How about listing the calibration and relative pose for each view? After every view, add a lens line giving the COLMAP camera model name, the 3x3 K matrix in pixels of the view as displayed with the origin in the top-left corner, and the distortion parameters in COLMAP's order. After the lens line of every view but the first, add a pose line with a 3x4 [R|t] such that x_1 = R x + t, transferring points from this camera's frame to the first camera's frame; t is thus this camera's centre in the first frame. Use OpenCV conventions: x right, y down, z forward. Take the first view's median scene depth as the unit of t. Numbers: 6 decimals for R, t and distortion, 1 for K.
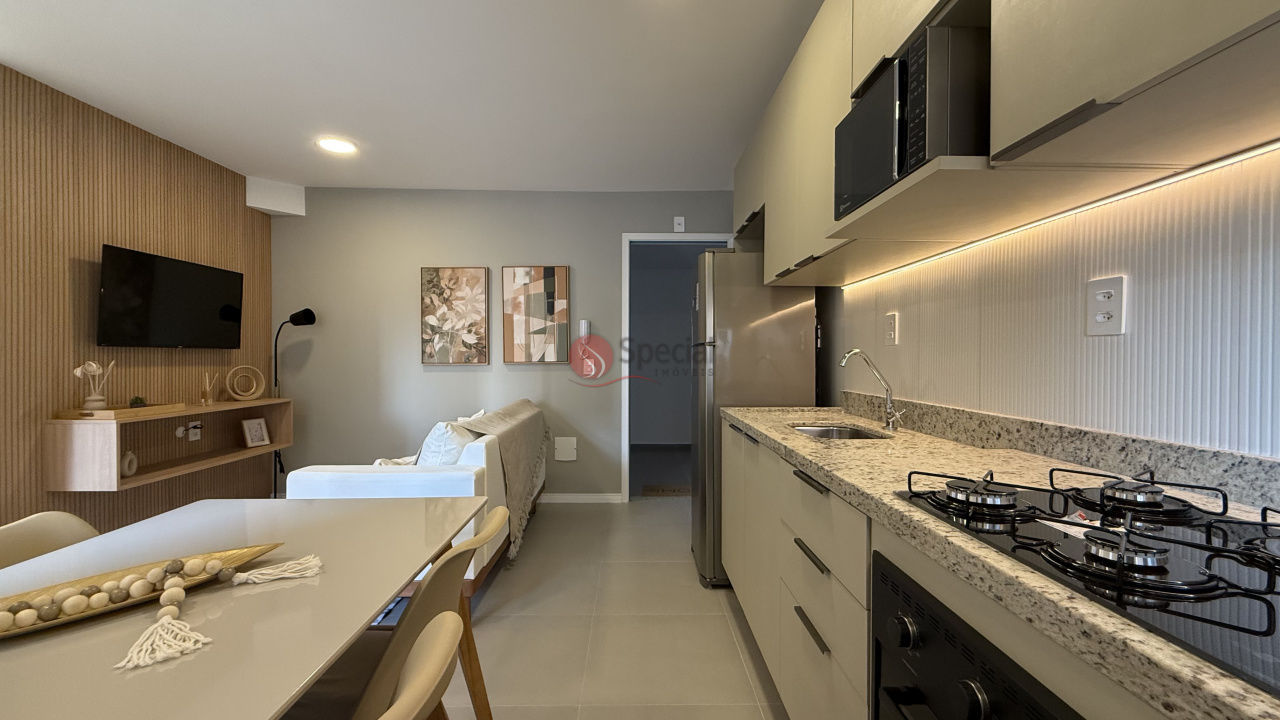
lens RADIAL K [[510.7, 0, 637.3], [0, 510.7, 361.4], [0, 0, 1]] dist [-0.001371, 0.000586]
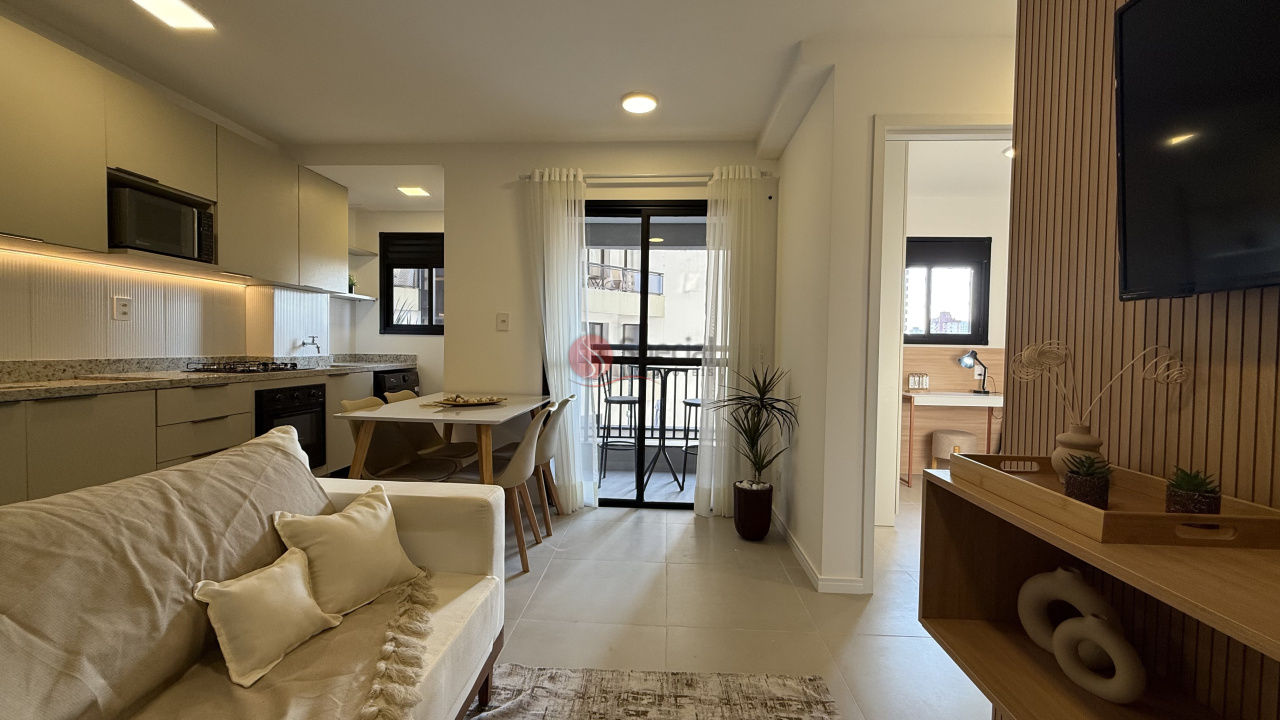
lens RADIAL K [[510.7, 0, 636.8], [0, 510.7, 361.0], [0, 0, 1]] dist [-0.001371, 0.000586]
pose [[-0.997325, -0.019754, 0.070377, -0.543785], [-0.017072, 0.999113, 0.038500, 0.003179], [-0.071075, 0.037196, -0.996777, 1.011924]]
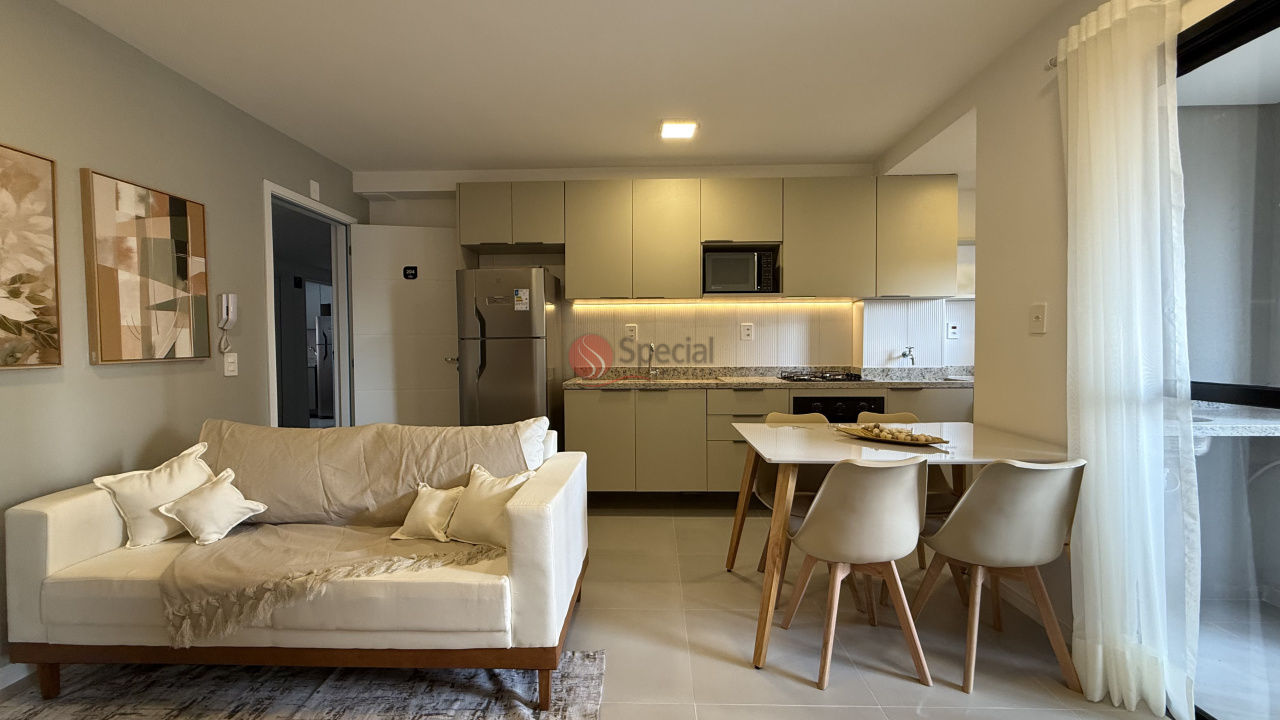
lens RADIAL K [[510.7, 0, 634.6], [0, 510.7, 359.9], [0, 0, 1]] dist [-0.001371, 0.000586]
pose [[0.046024, -0.027106, 0.998573, -0.828227], [0.015675, 0.999528, 0.026409, -0.005128], [-0.998817, 0.014437, 0.046427, 0.494453]]
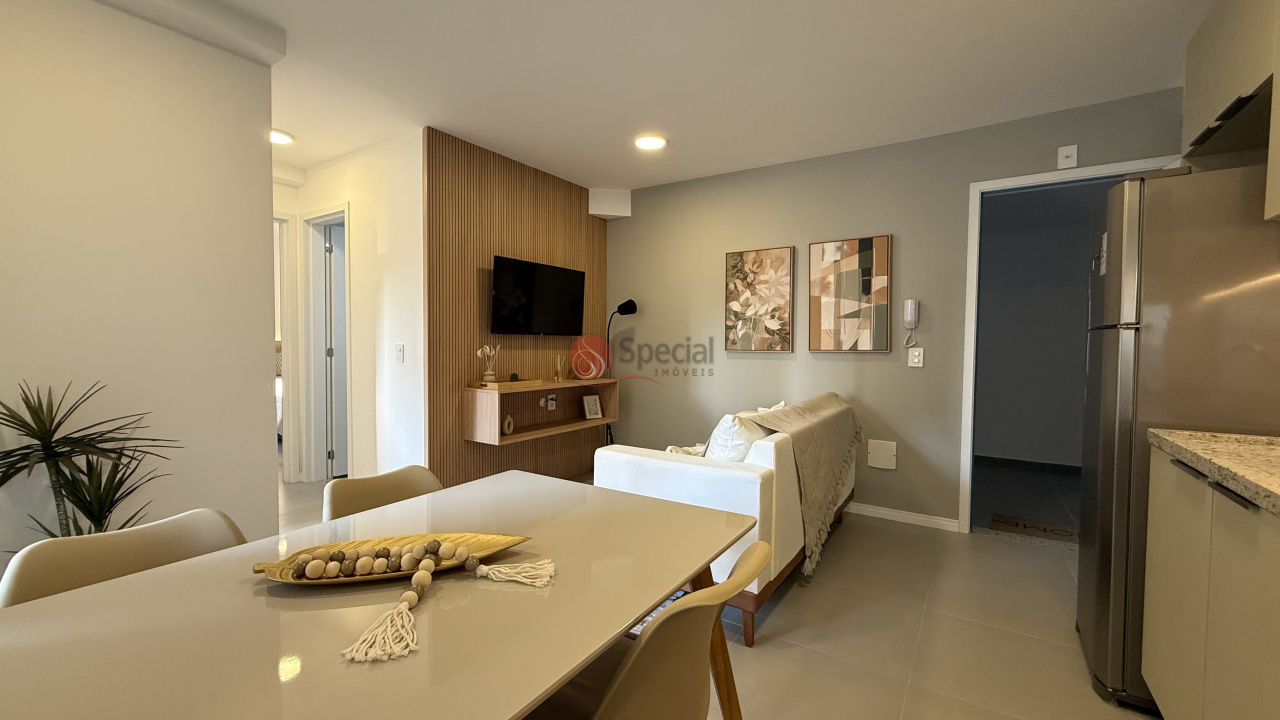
lens RADIAL K [[510.7, 0, 635.9], [0, 510.7, 361.3], [0, 0, 1]] dist [-0.001371, 0.000586]
pose [[0.822632, 0.026541, -0.567955, 0.000182], [-0.012364, 0.999509, 0.028800, -0.000971], [0.568440, -0.016670, 0.822556, 0.091949]]
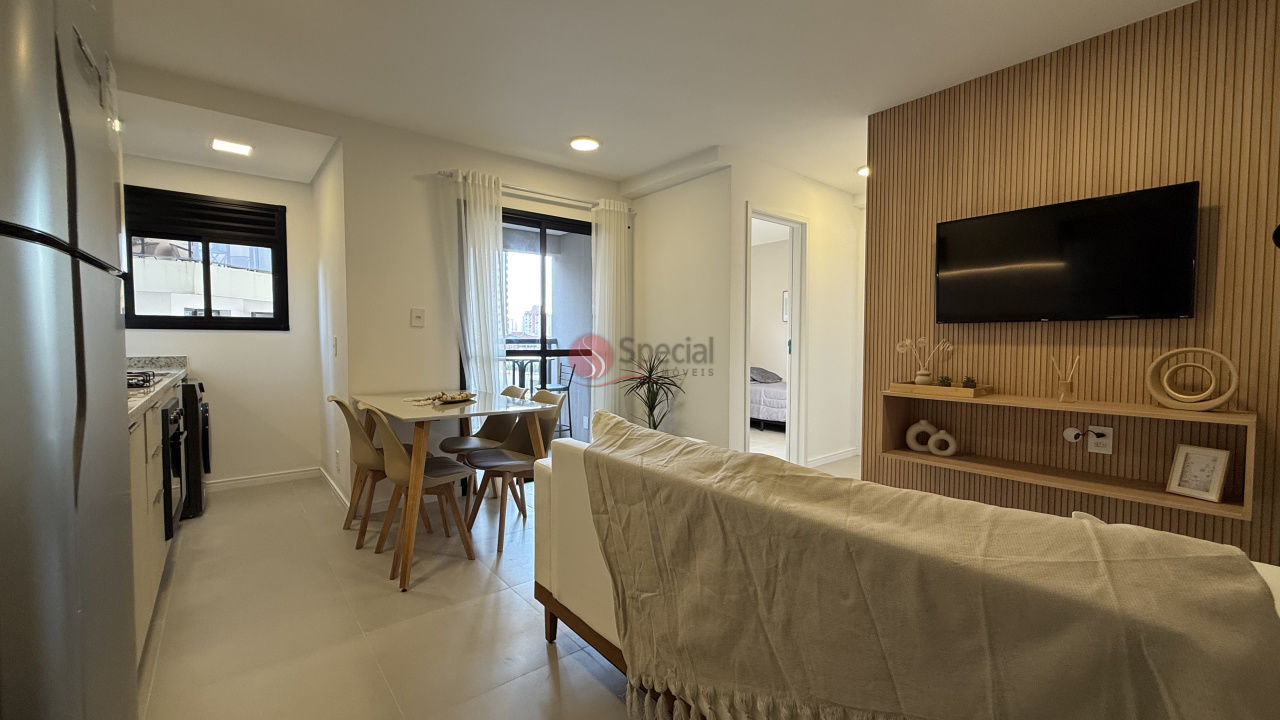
lens RADIAL K [[510.7, 0, 632.0], [0, 510.7, 359.7], [0, 0, 1]] dist [-0.001371, 0.000586]
pose [[-0.783863, 0.021862, -0.620549, 0.056149], [-0.009133, 0.998866, 0.046725, 0.000647], [0.620867, 0.042294, -0.782774, 1.046604]]
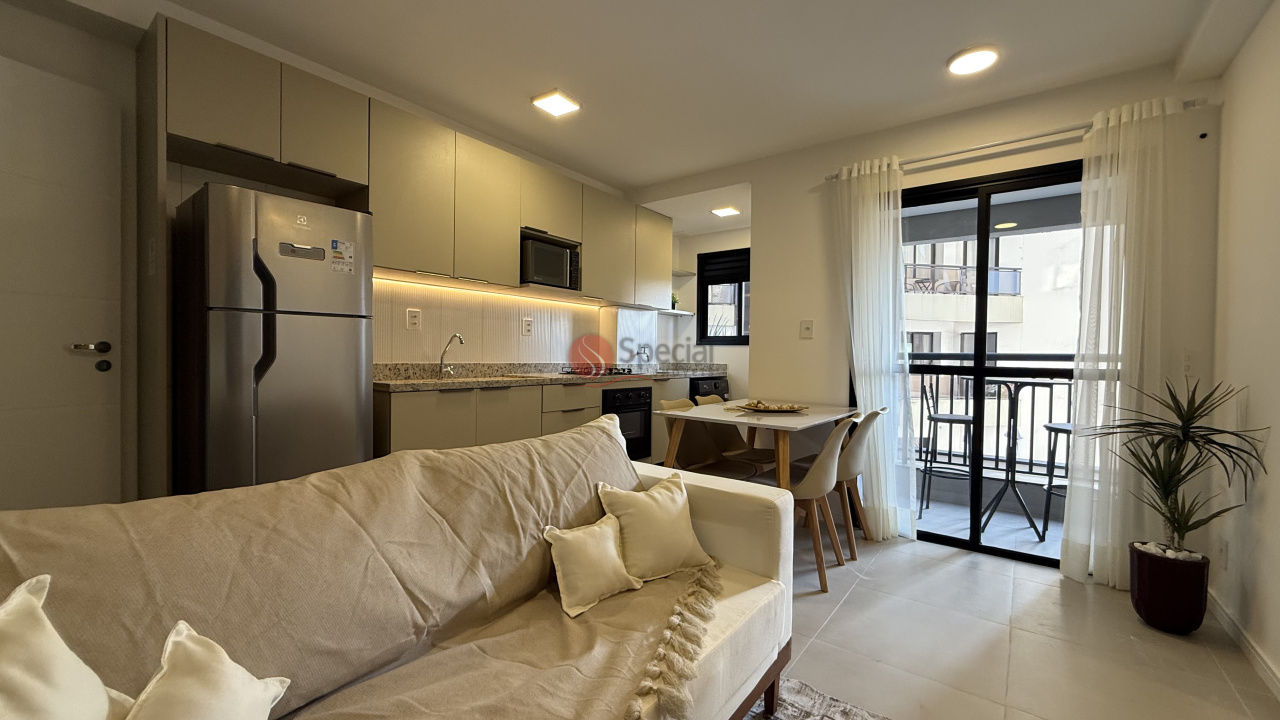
lens RADIAL K [[510.7, 0, 635.9], [0, 510.7, 361.1], [0, 0, 1]] dist [-0.001371, 0.000586]
pose [[-0.784927, -0.020969, 0.619233, -0.559006], [-0.010951, 0.999741, 0.019973, 0.014130], [-0.619492, 0.008896, -0.784953, 0.999379]]
